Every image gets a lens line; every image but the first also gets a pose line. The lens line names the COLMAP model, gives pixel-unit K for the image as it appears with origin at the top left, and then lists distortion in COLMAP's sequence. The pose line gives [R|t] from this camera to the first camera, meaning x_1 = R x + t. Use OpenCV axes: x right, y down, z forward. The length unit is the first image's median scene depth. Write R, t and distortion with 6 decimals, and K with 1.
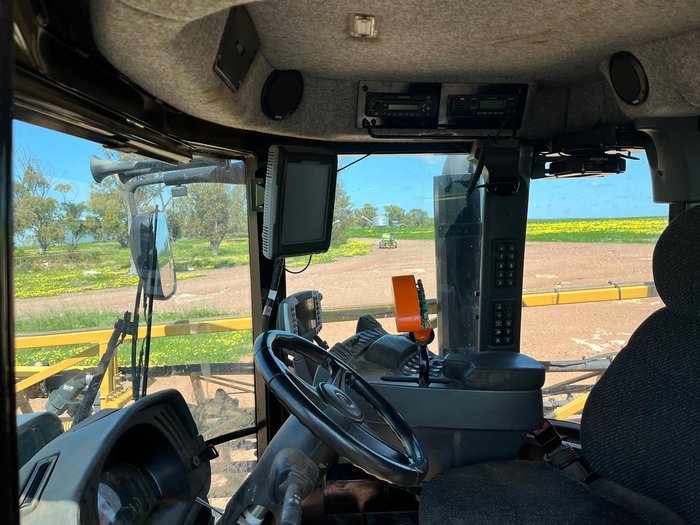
lens RADIAL K [[535.1, 0, 344.6], [0, 535.1, 262.0], [0, 0, 1]] dist [0.065662, -0.100055]
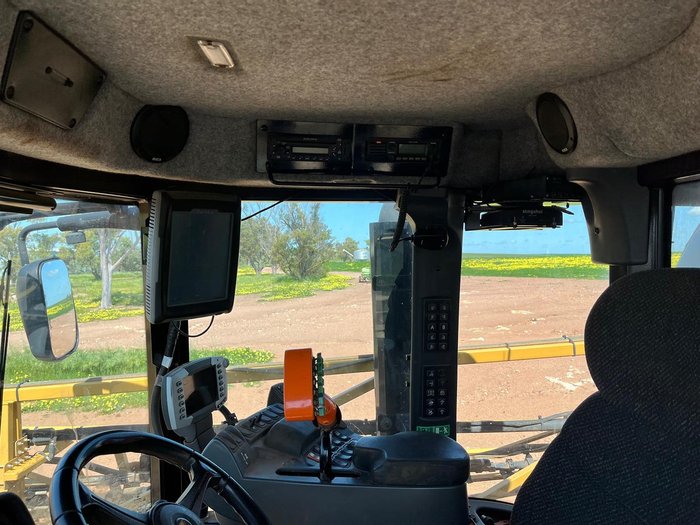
lens RADIAL K [[534.7, 0, 350.0], [0, 534.7, 262.5], [0, 0, 1]] dist [0.059826, -0.092687]
pose [[0.998967, 0.008355, 0.044667, 0.125240], [-0.005628, 0.998131, -0.060845, -0.048942], [-0.045092, 0.060531, 0.997147, 0.129153]]
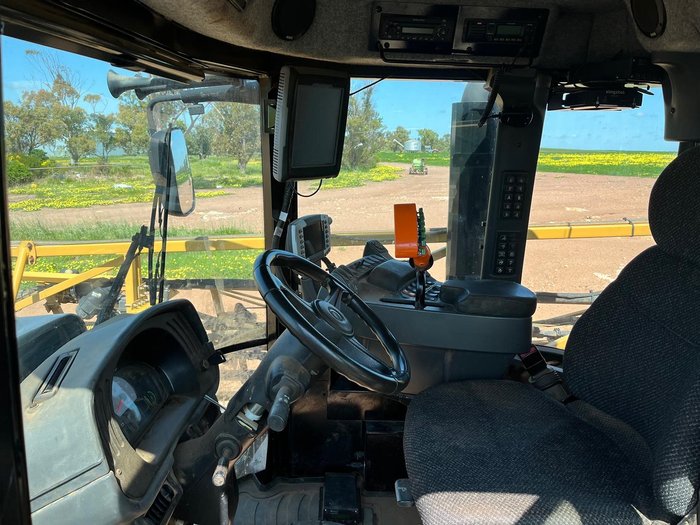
lens RADIAL K [[534.7, 0, 350.0], [0, 534.7, 262.5], [0, 0, 1]] dist [0.059826, -0.092687]
pose [[0.998175, 0.047773, -0.036942, 0.038912], [-0.042069, 0.988944, 0.142194, -0.003597], [0.043327, -0.140381, 0.989149, -0.033475]]
